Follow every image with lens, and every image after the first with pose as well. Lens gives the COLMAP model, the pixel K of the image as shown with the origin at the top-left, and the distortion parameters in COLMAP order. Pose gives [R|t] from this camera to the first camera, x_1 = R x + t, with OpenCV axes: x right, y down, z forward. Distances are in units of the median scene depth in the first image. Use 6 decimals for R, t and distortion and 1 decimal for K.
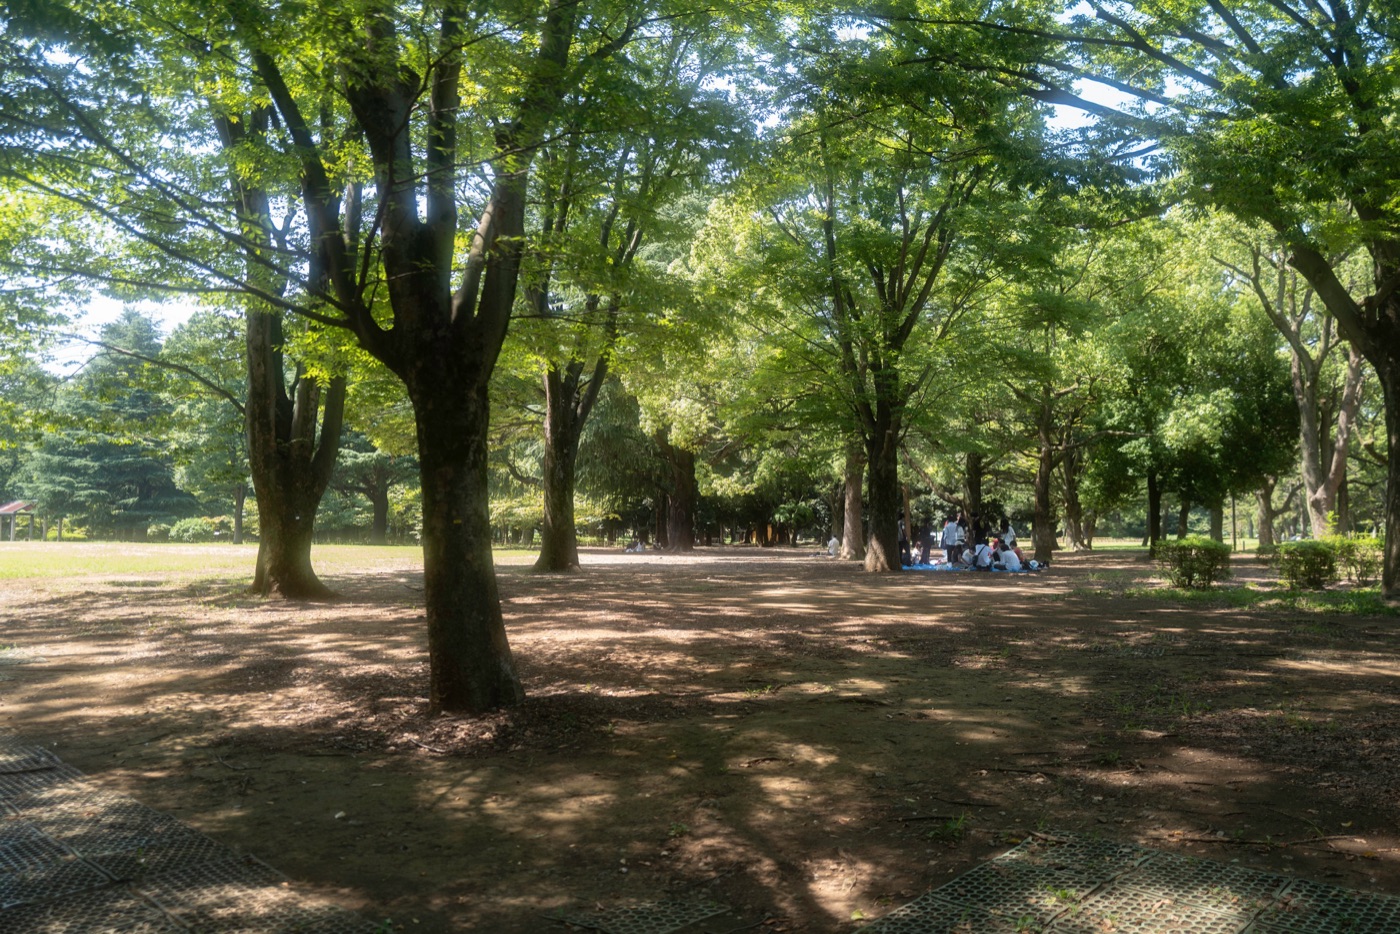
lens RADIAL K [[1002.0, 0, 700.0], [0, 1002.0, 467.0], [0, 0, 1]] dist [-0.000264, -0.001161]
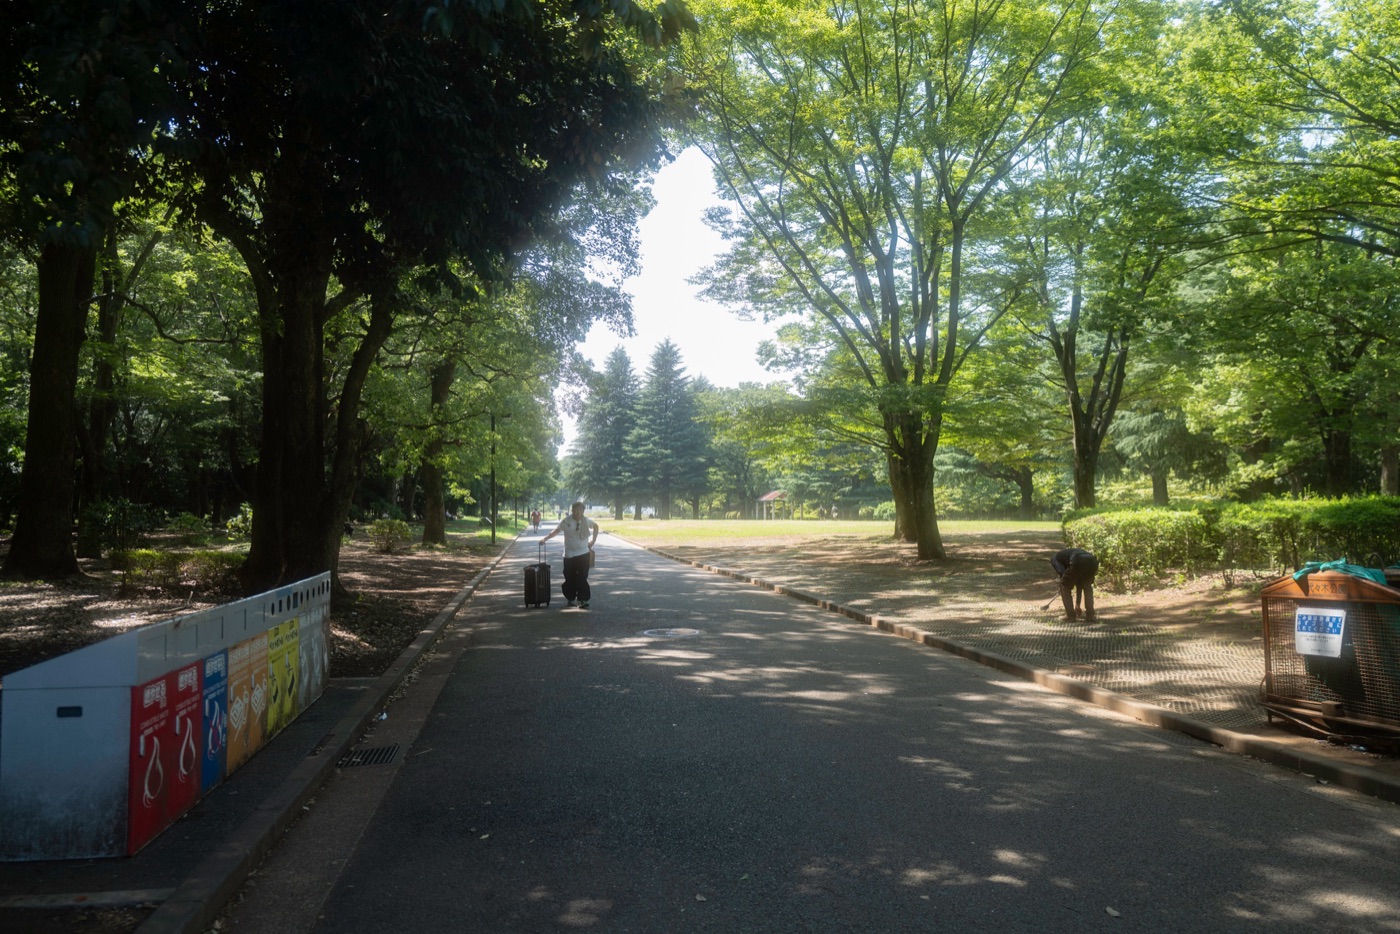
lens RADIAL K [[1130.3, 0, 700.0], [0, 1130.3, 467.0], [0, 0, 1]] dist [-0.002579, -0.001662]
pose [[0.796252, -0.032537, -0.604090, 0.188000], [0.047423, 0.998837, 0.008710, -0.018671], [0.603104, -0.035583, 0.796869, -0.318063]]
